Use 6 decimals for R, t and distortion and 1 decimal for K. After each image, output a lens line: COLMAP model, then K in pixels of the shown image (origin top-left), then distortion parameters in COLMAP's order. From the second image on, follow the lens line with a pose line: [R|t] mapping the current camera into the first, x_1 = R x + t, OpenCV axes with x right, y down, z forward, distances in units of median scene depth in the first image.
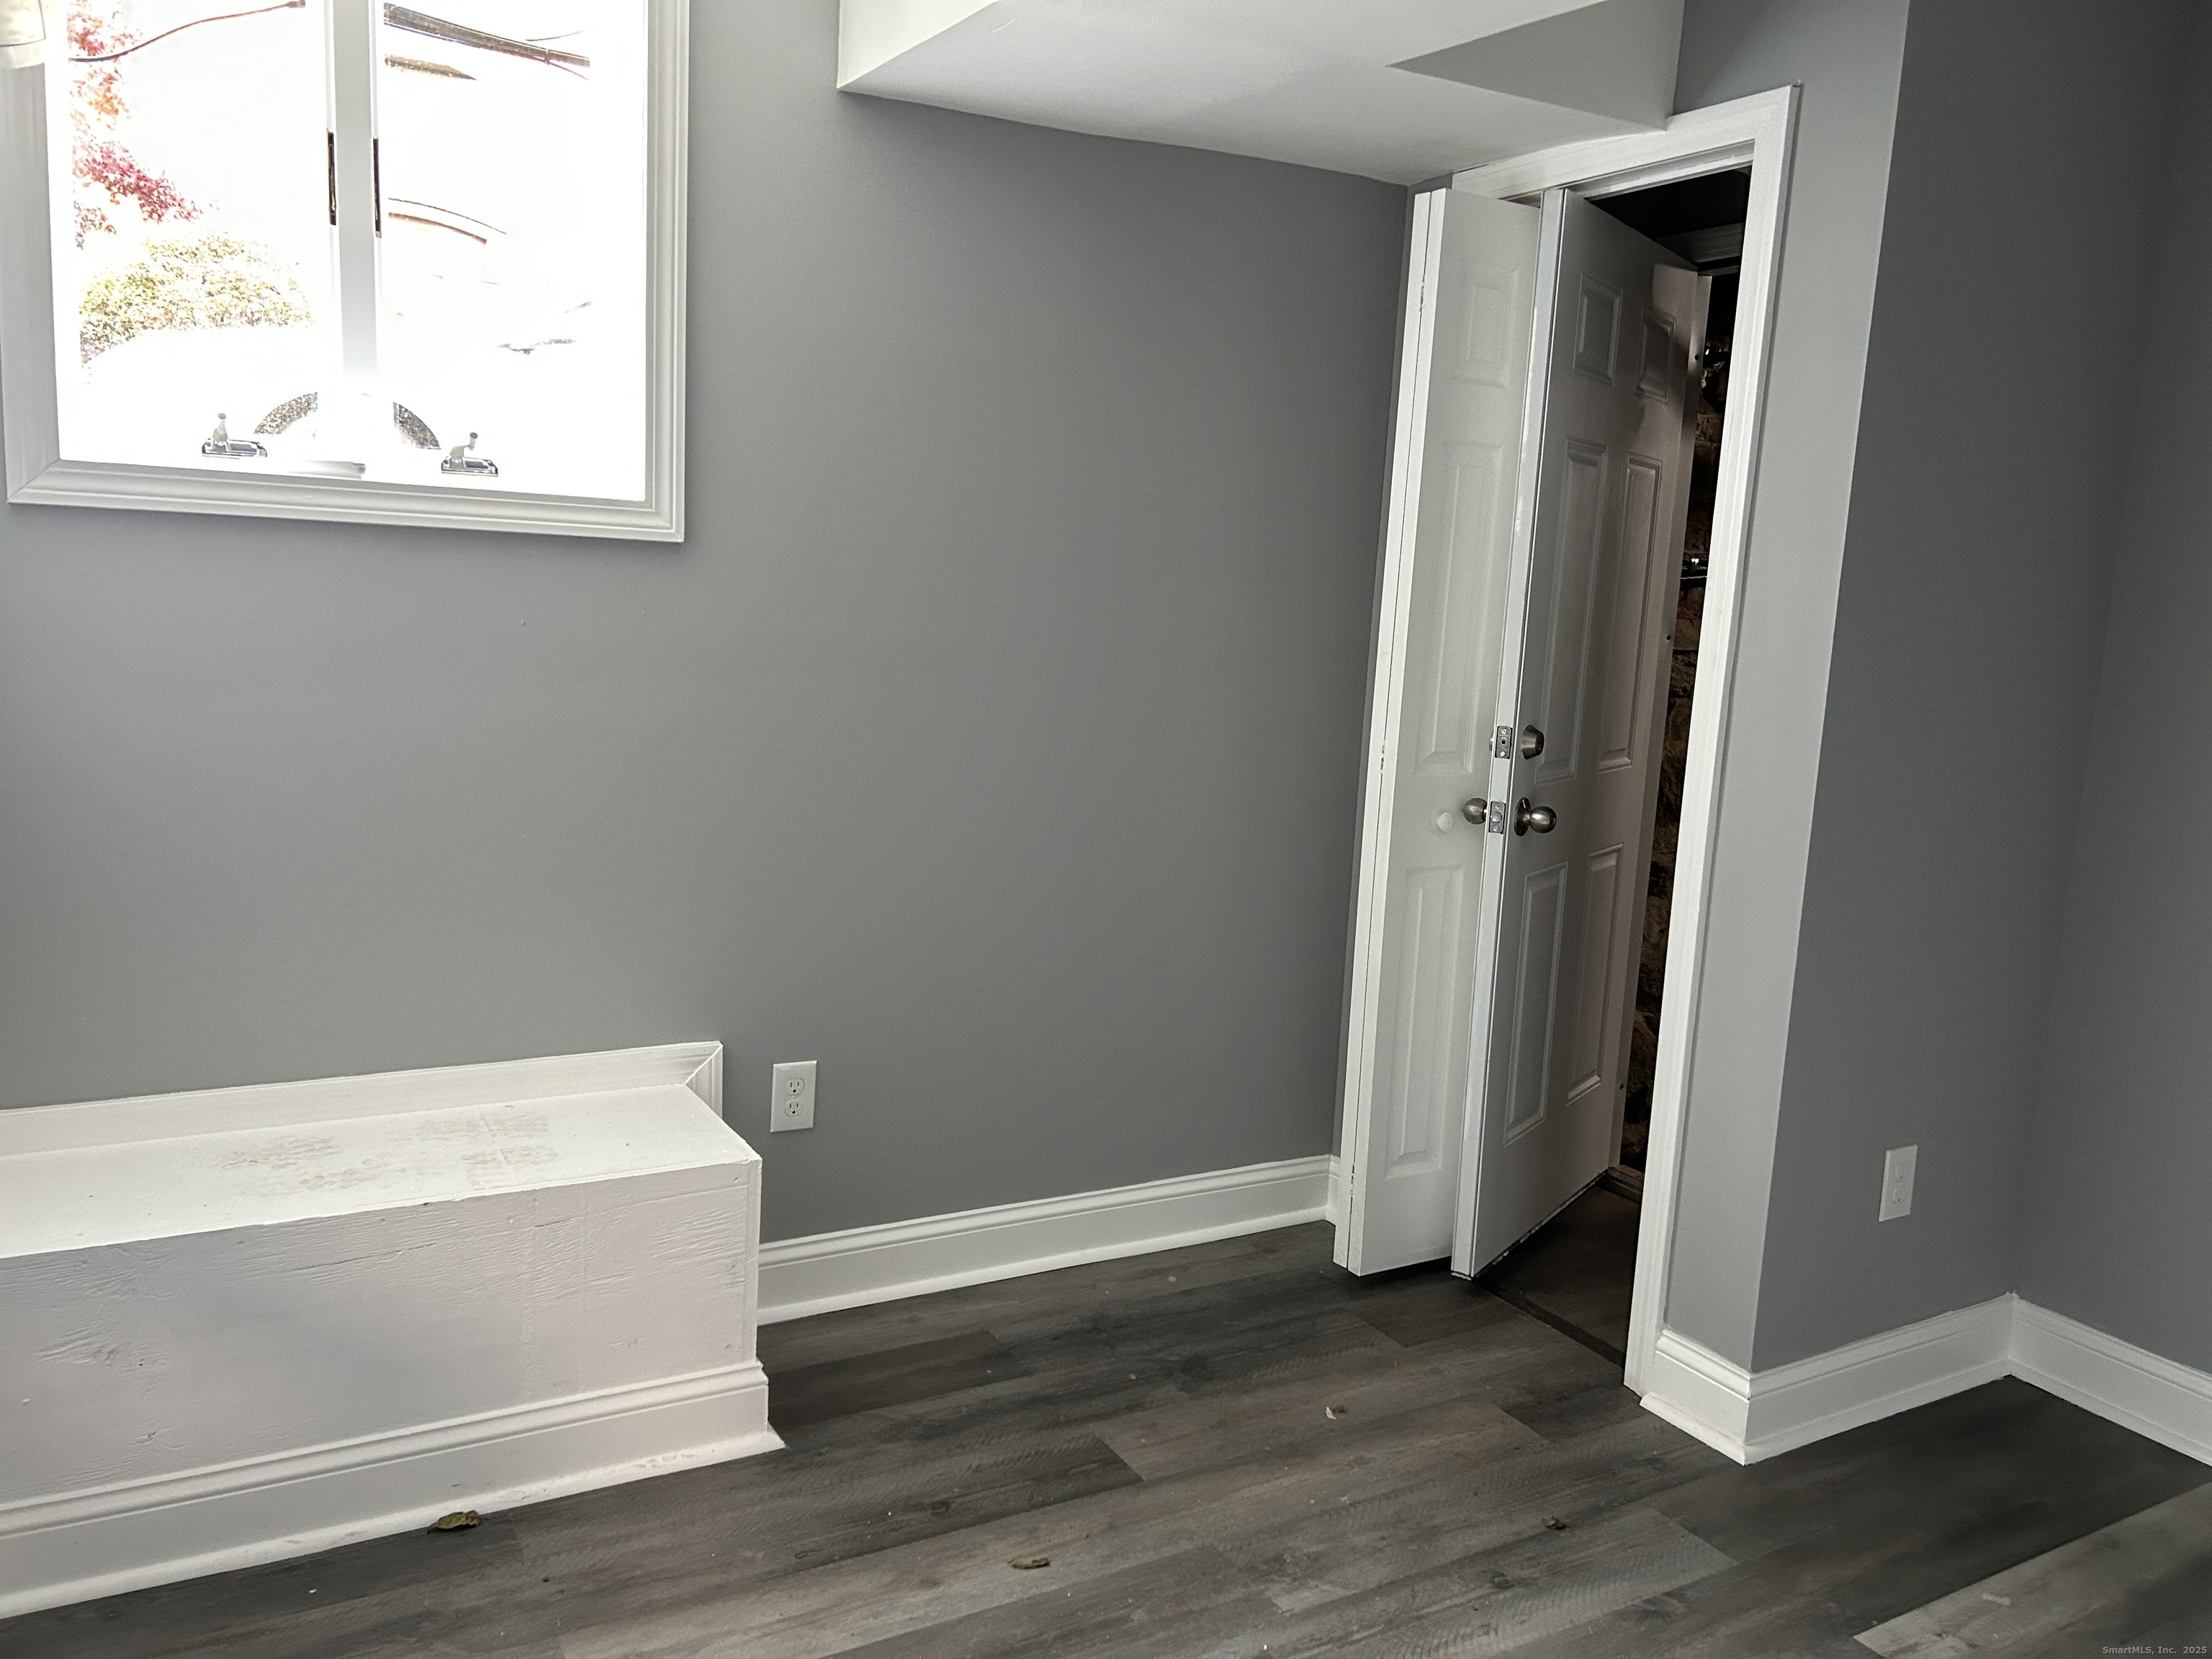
lens RADIAL K [[1673.2, 0, 1106.0], [0, 1673.2, 829.5], [0, 0, 1]] dist [0.024008, -0.033406]
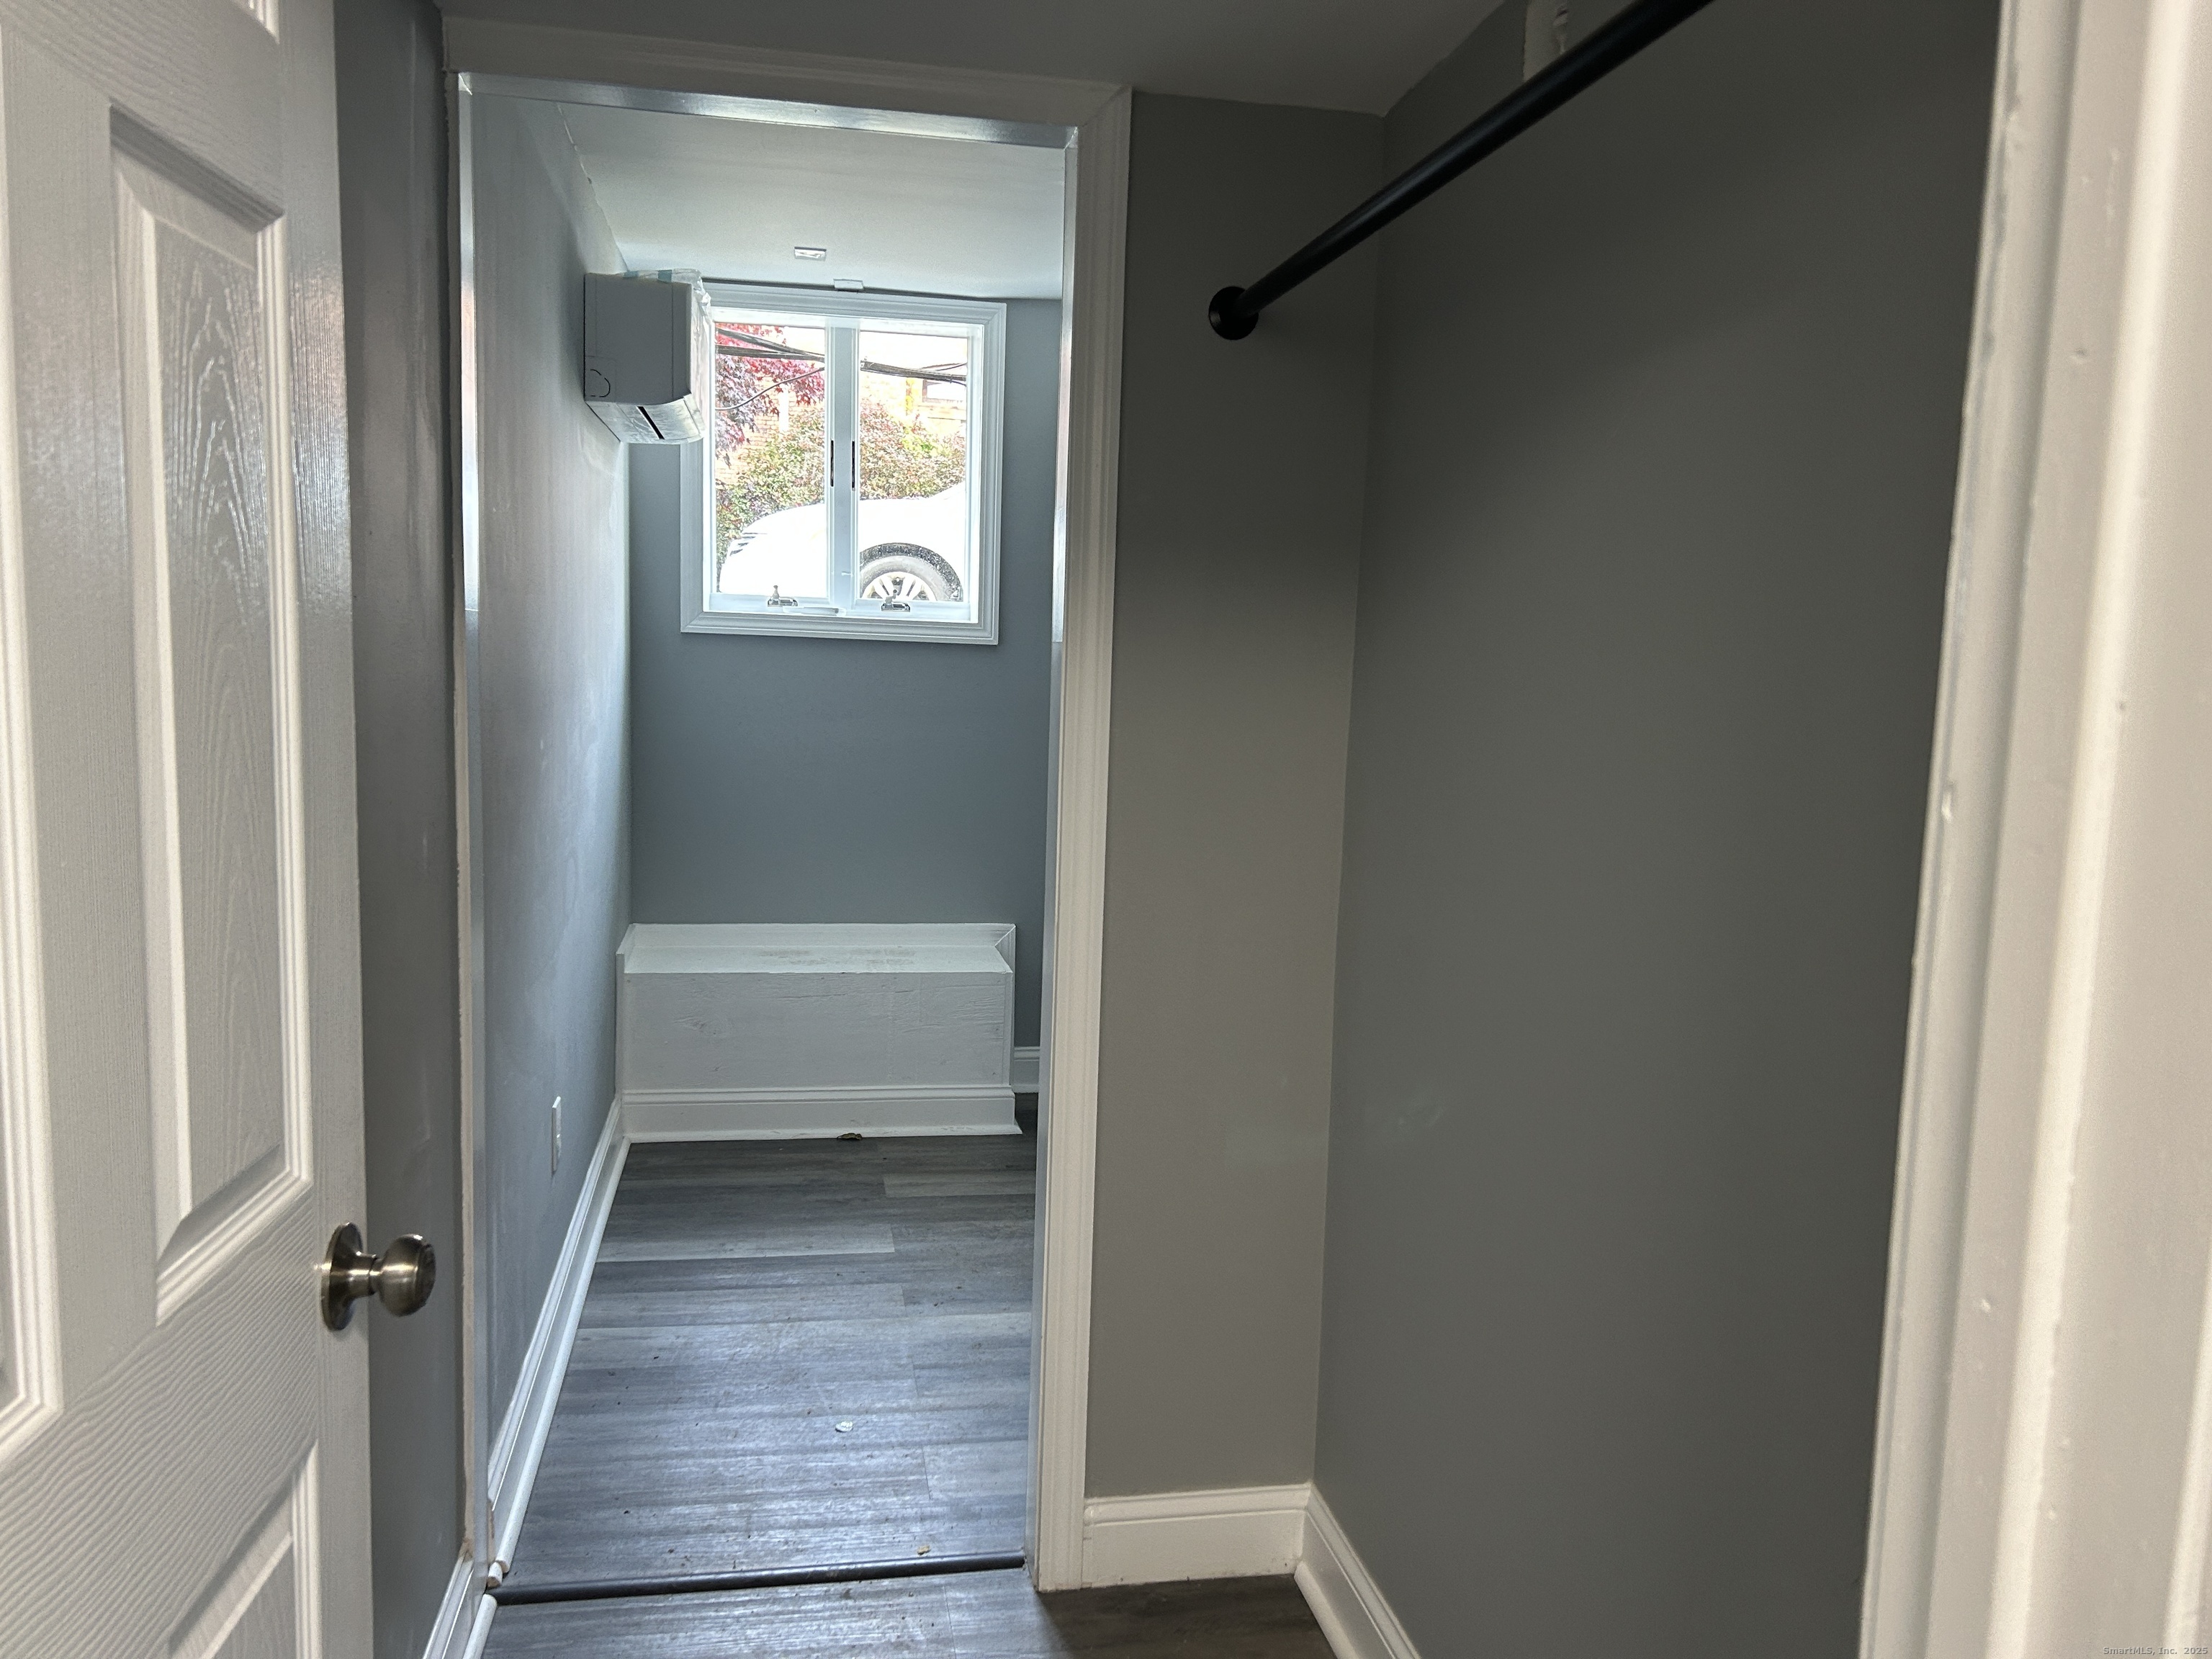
lens RADIAL K [[1657.7, 0, 1106.0], [0, 1657.7, 829.5], [0, 0, 1]] dist [0.088362, -0.114602]
pose [[0.943515, 0.014886, -0.330994, 0.491717], [-0.032396, 0.998348, -0.047448, 0.119716], [0.329741, 0.055491, 0.942439, -0.702085]]
